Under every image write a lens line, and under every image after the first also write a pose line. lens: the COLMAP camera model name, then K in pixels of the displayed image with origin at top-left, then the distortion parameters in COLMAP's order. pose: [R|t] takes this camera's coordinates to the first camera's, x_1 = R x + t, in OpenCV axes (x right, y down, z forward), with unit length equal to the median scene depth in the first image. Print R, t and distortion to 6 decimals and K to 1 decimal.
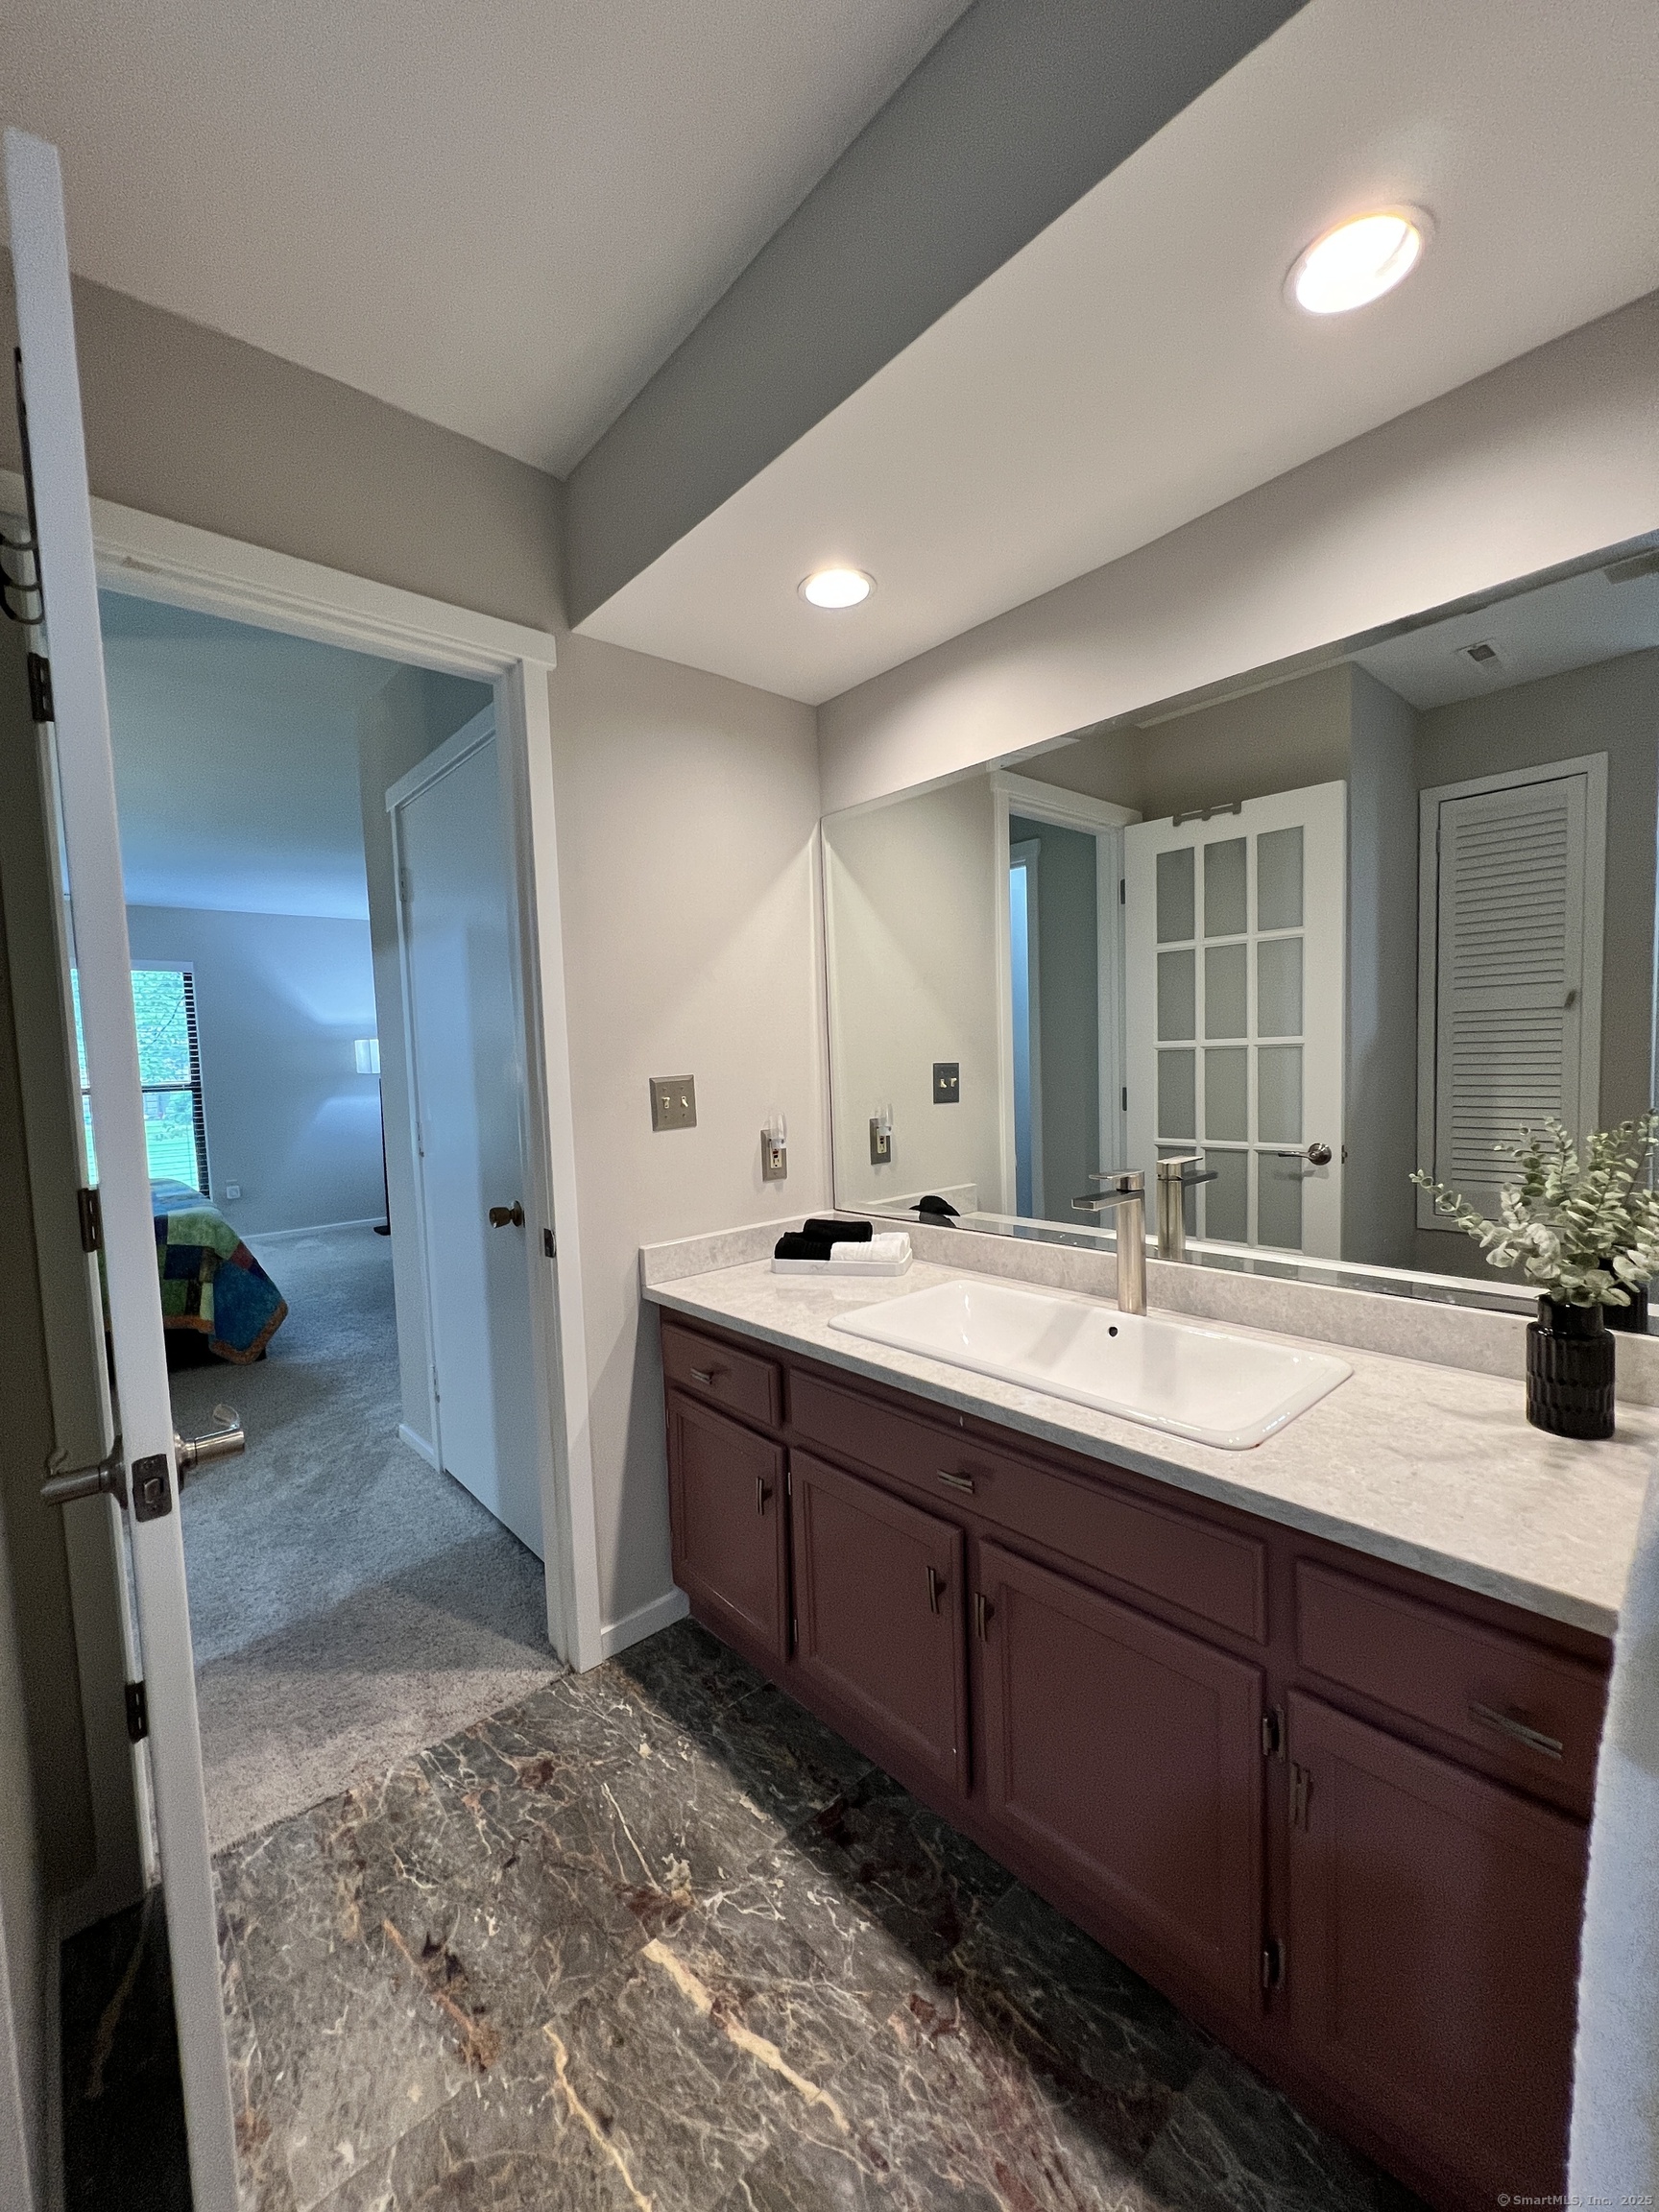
lens RADIAL K [[882.4, 0, 829.5], [0, 882.4, 1106.0], [0, 0, 1]] dist [0.000101, 0.000032]
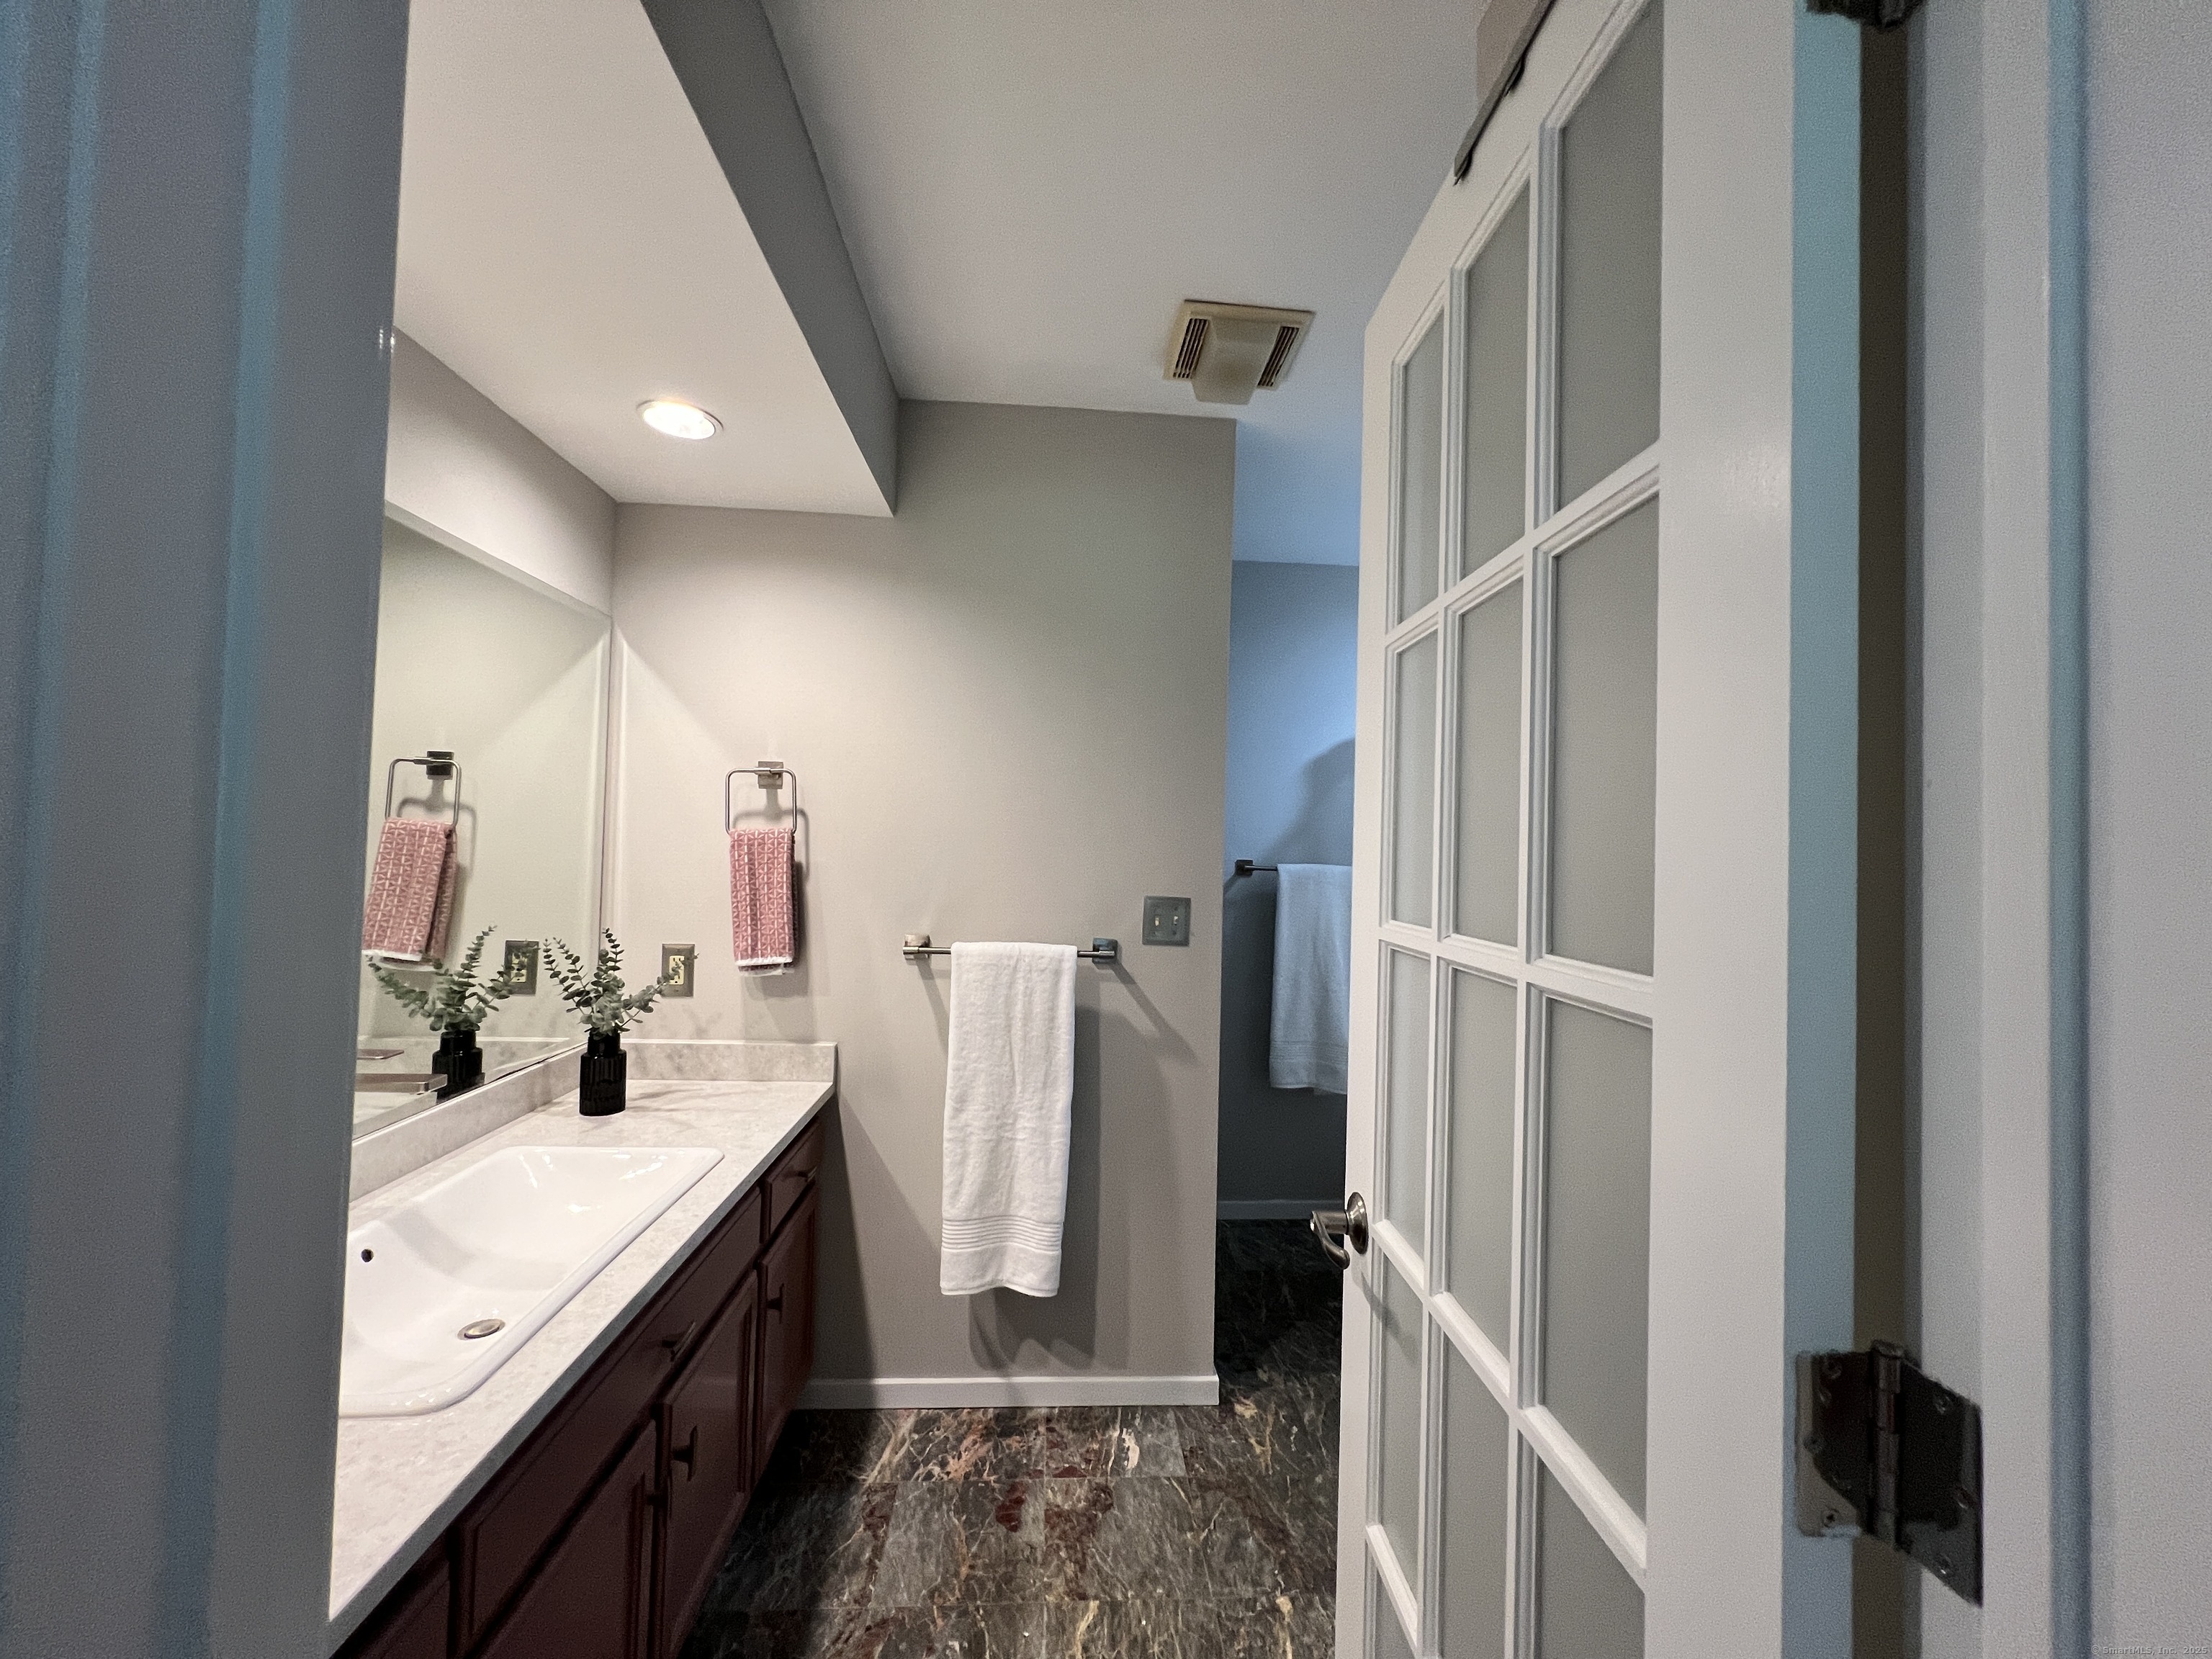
lens RADIAL K [[882.4, 0, 1106.0], [0, 882.4, 829.5], [0, 0, 1]] dist [0.000101, 0.000032]
pose [[-0.776094, 0.029341, 0.629934, -1.055657], [0.042077, 0.999100, 0.005304, -0.153222], [-0.629211, 0.030623, -0.776631, 1.802395]]
